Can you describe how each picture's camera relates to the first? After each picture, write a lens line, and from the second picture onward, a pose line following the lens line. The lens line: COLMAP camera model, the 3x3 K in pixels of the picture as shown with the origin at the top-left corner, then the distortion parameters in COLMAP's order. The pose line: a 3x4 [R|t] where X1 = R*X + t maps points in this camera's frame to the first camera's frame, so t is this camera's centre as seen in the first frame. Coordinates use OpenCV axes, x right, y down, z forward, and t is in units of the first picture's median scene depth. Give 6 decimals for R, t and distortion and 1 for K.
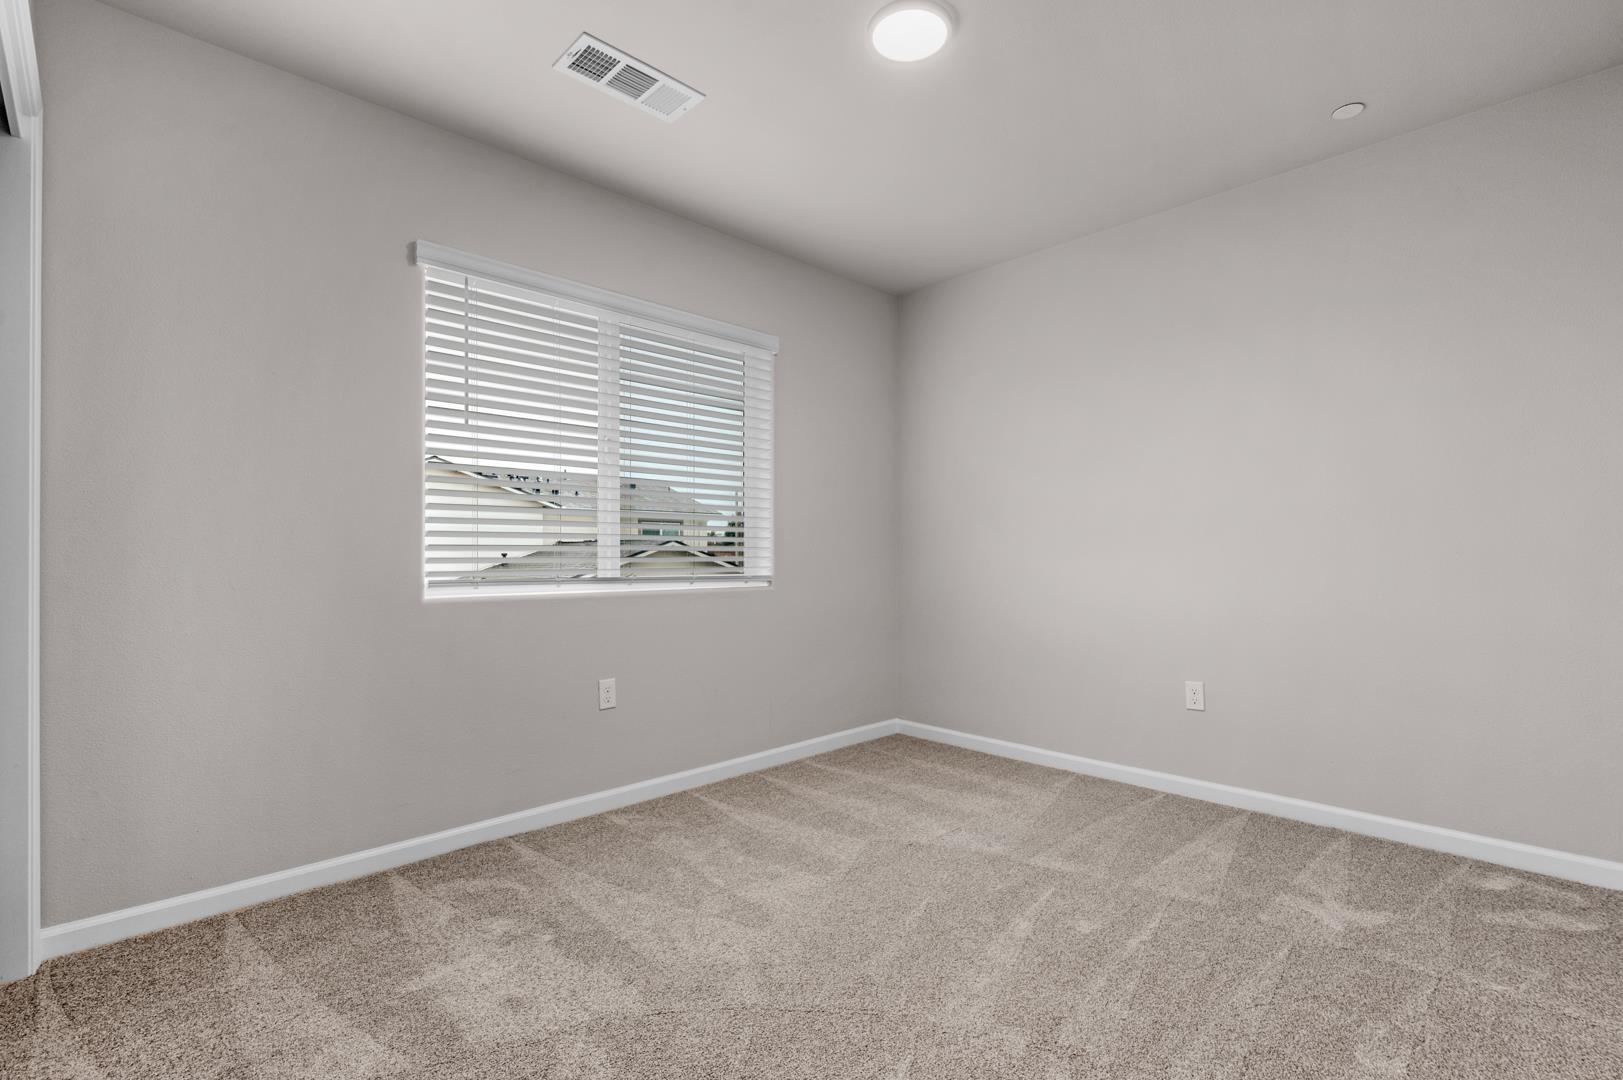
lens RADIAL K [[727.5, 0, 817.5], [0, 727.5, 551.8], [0, 0, 1]] dist [-0.001243, -0.000505]
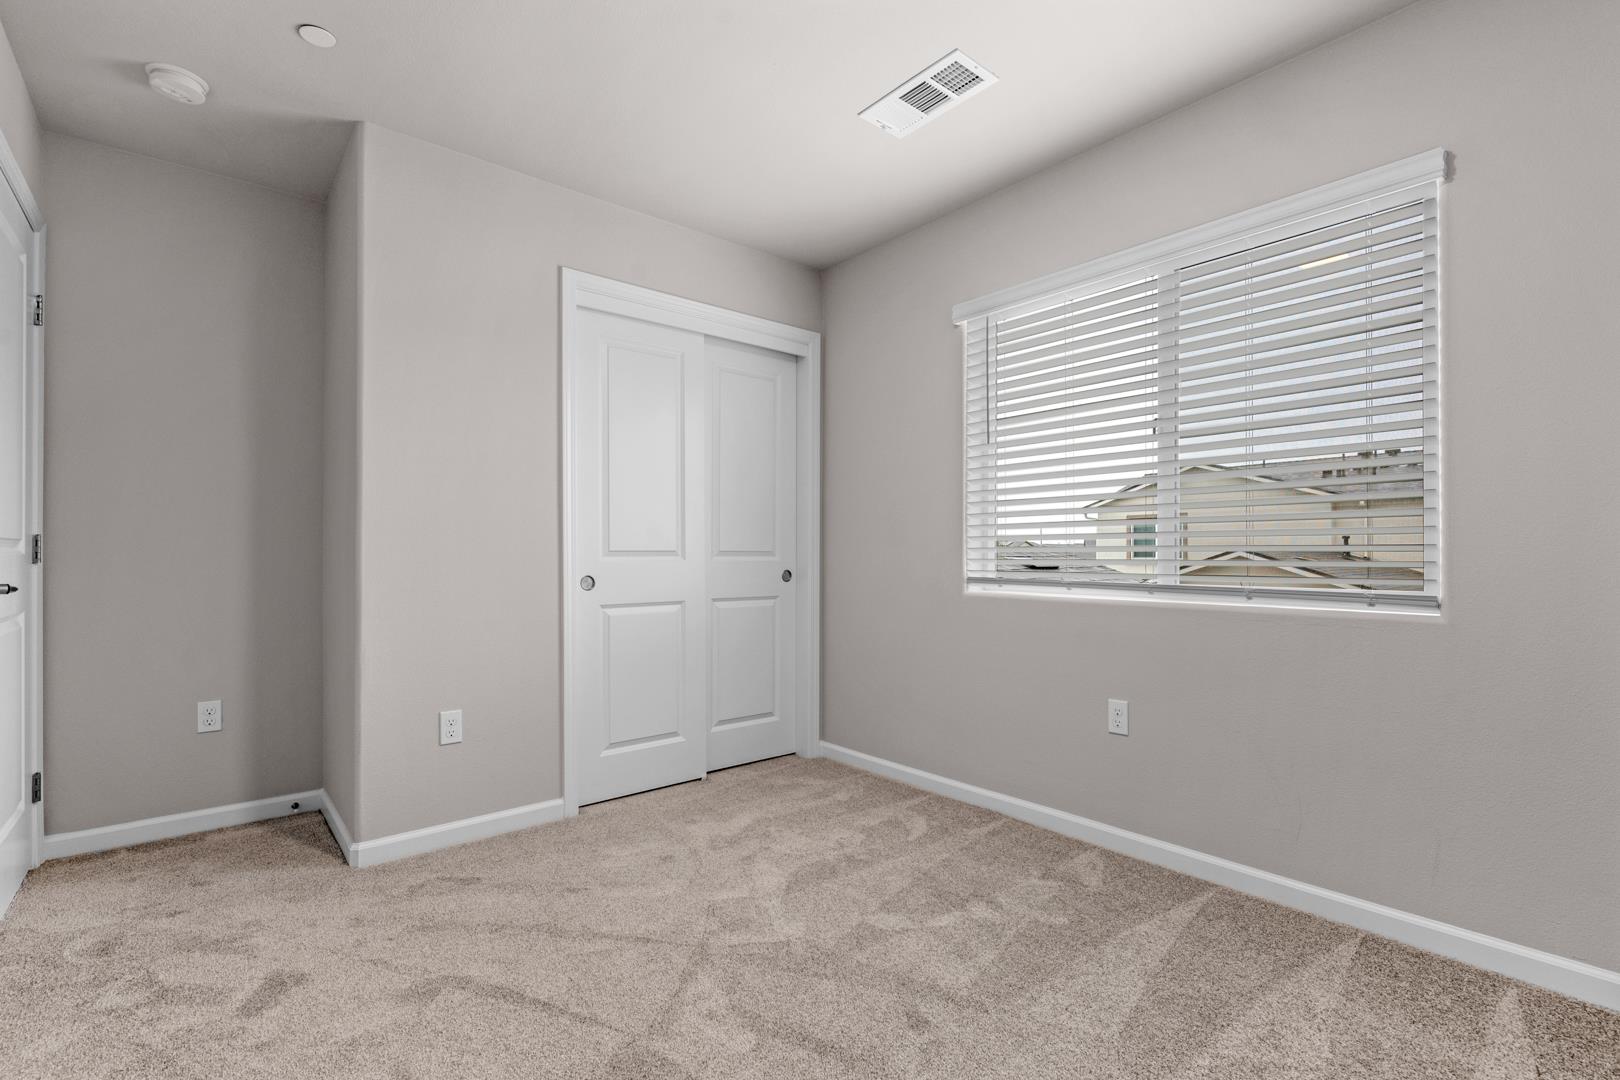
lens RADIAL K [[726.1, 0, 815.2], [0, 726.1, 549.4], [0, 0, 1]] dist [-0.001243, -0.000505]
pose [[-0.075933, -0.000959, -0.997112, 0.620022], [0.015920, 0.999871, -0.002174, -0.009912], [0.996986, -0.016039, -0.075908, 0.725587]]
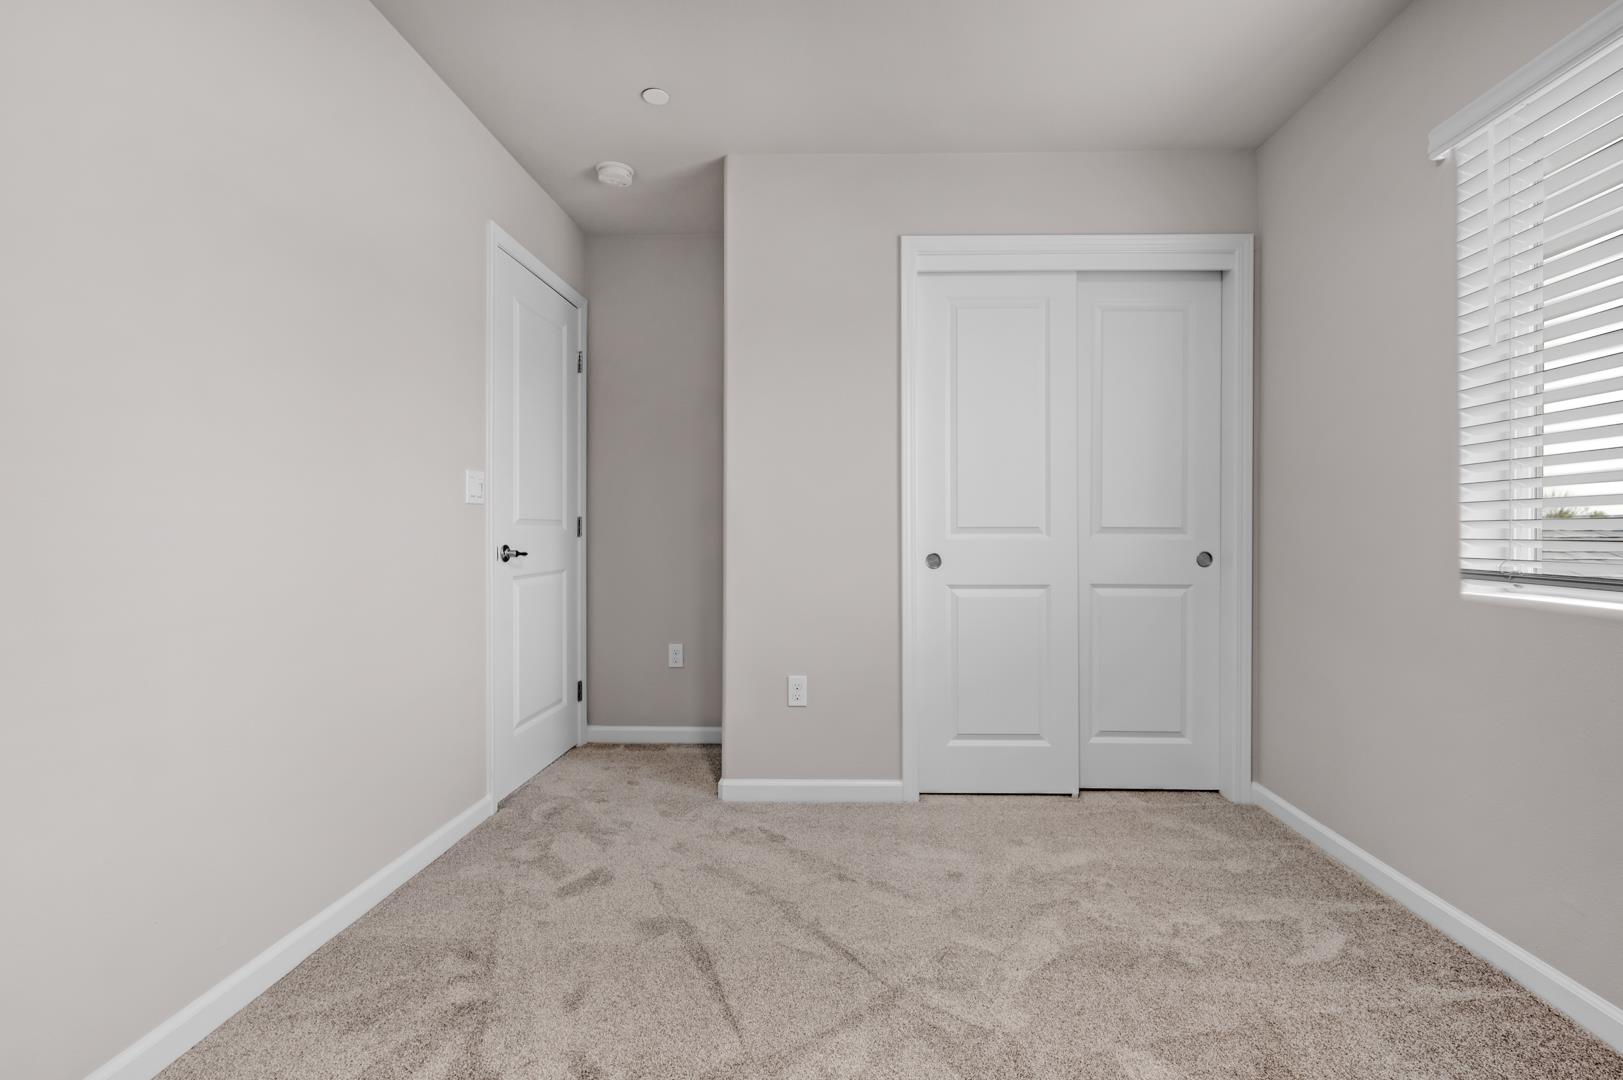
lens RADIAL K [[727.5, 0, 842.4], [0, 727.5, 531.3], [0, 0, 1]] dist [-0.001243, -0.000505]
pose [[-0.716617, 0.004569, -0.697452, 0.386930], [0.013378, 0.999885, -0.007196, -0.004403], [0.697339, -0.014488, -0.716595, 0.948804]]
